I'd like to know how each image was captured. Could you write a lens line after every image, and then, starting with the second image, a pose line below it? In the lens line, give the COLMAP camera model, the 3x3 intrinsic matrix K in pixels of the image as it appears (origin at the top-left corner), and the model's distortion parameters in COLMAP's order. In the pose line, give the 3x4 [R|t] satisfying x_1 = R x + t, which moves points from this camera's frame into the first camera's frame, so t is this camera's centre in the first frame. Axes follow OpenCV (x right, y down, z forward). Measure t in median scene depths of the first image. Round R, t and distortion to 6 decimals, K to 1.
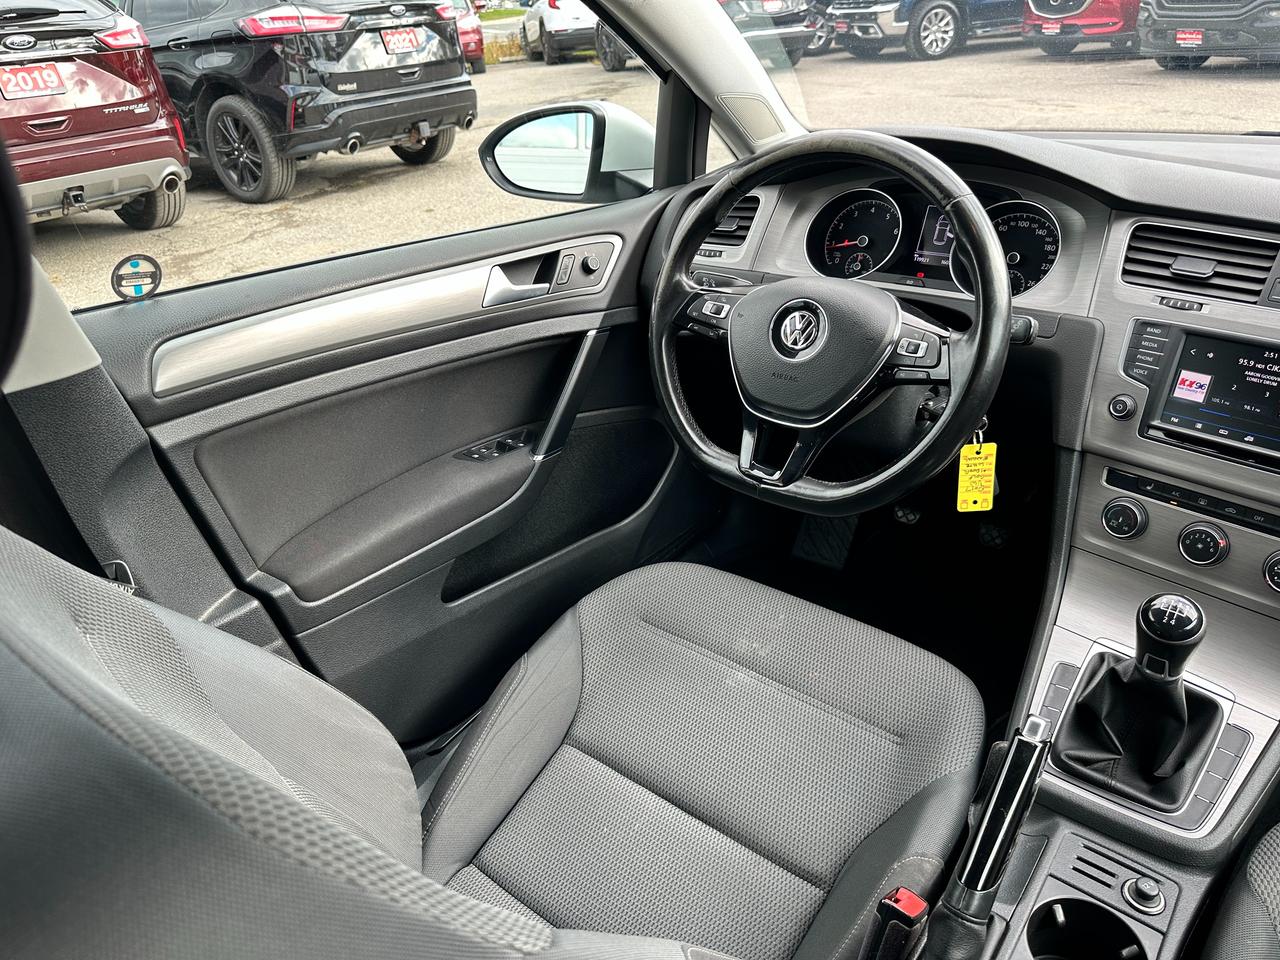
lens RADIAL K [[889.0, 0, 641.3], [0, 889.0, 474.2], [0, 0, 1]] dist [0.000287, -0.008652]
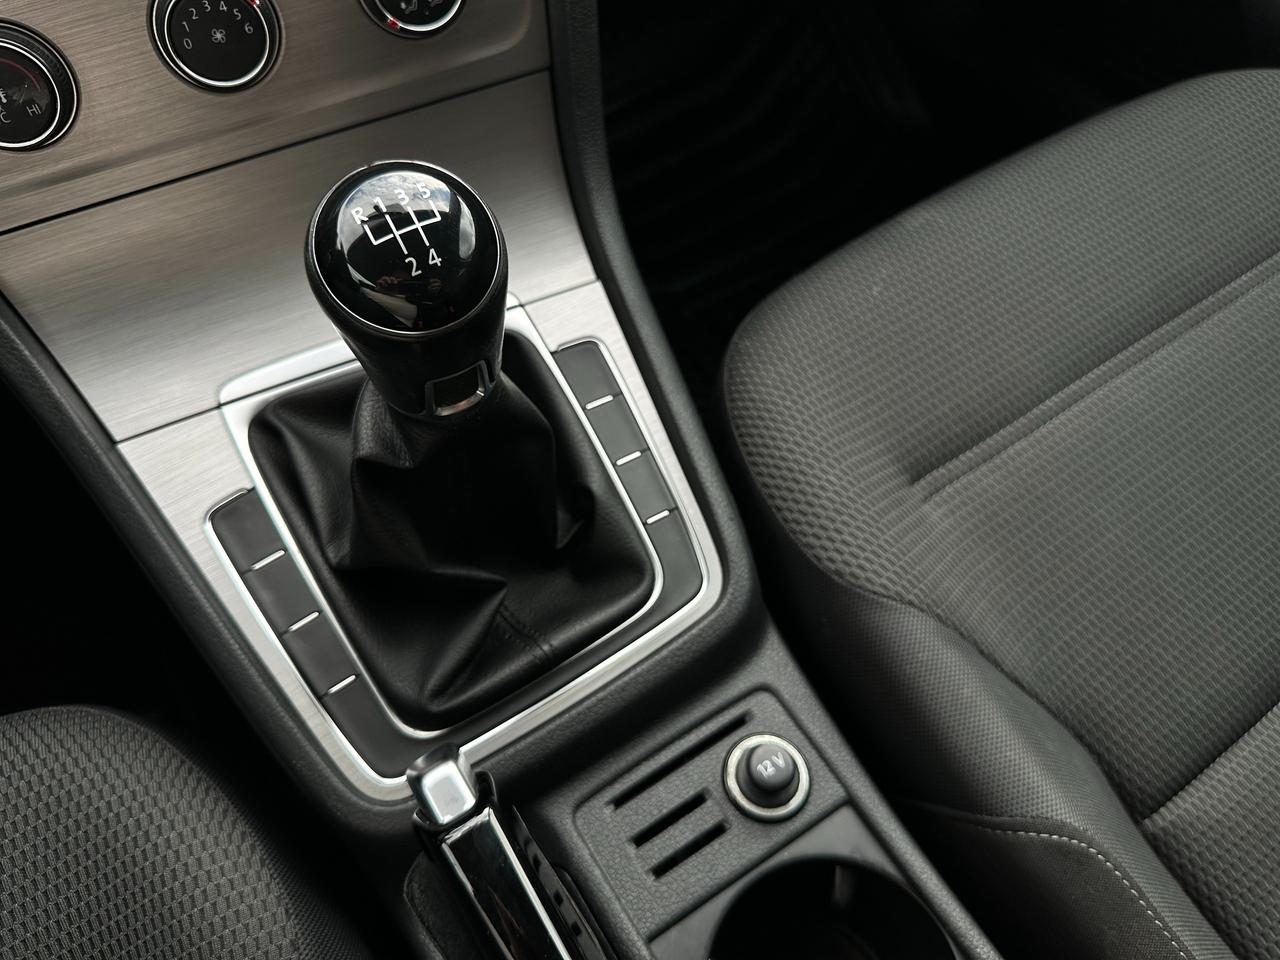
lens RADIAL K [[889.0, 0, 641.3], [0, 889.0, 474.2], [0, 0, 1]] dist [0.000287, -0.008652]
pose [[0.302632, -0.750701, 0.587249, 0.338958], [0.450972, 0.655590, 0.605661, 0.056814], [-0.839665, 0.081540, 0.536948, 0.682432]]
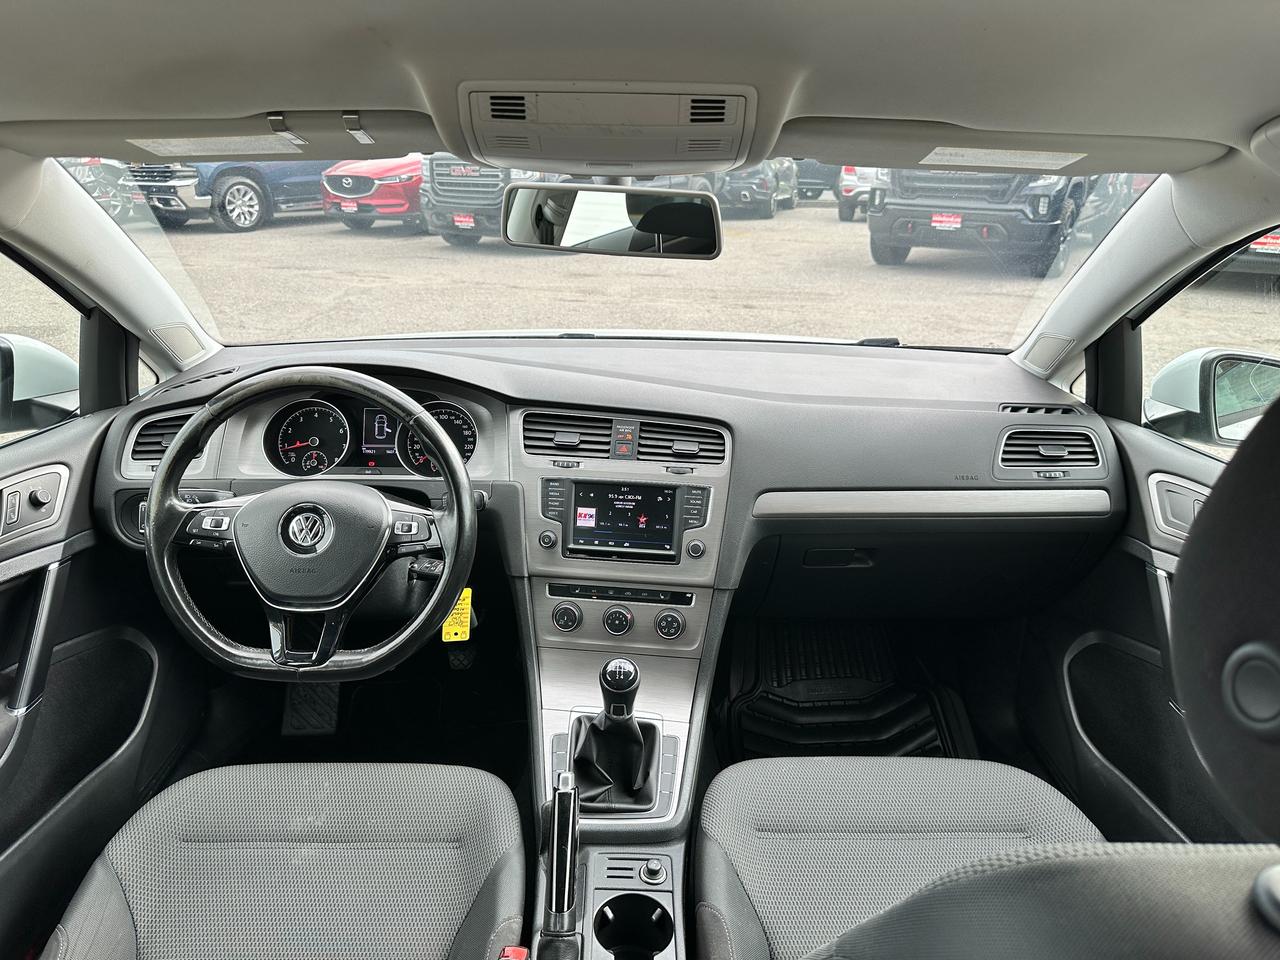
lens RADIAL K [[889.0, 0, 641.3], [0, 889.0, 474.2], [0, 0, 1]] dist [0.000287, -0.008652]
pose [[0.763109, -0.148281, 0.629029, -0.212276], [0.250867, 0.964965, -0.076870, -0.030462], [-0.595593, 0.216463, 0.773572, -0.194537]]
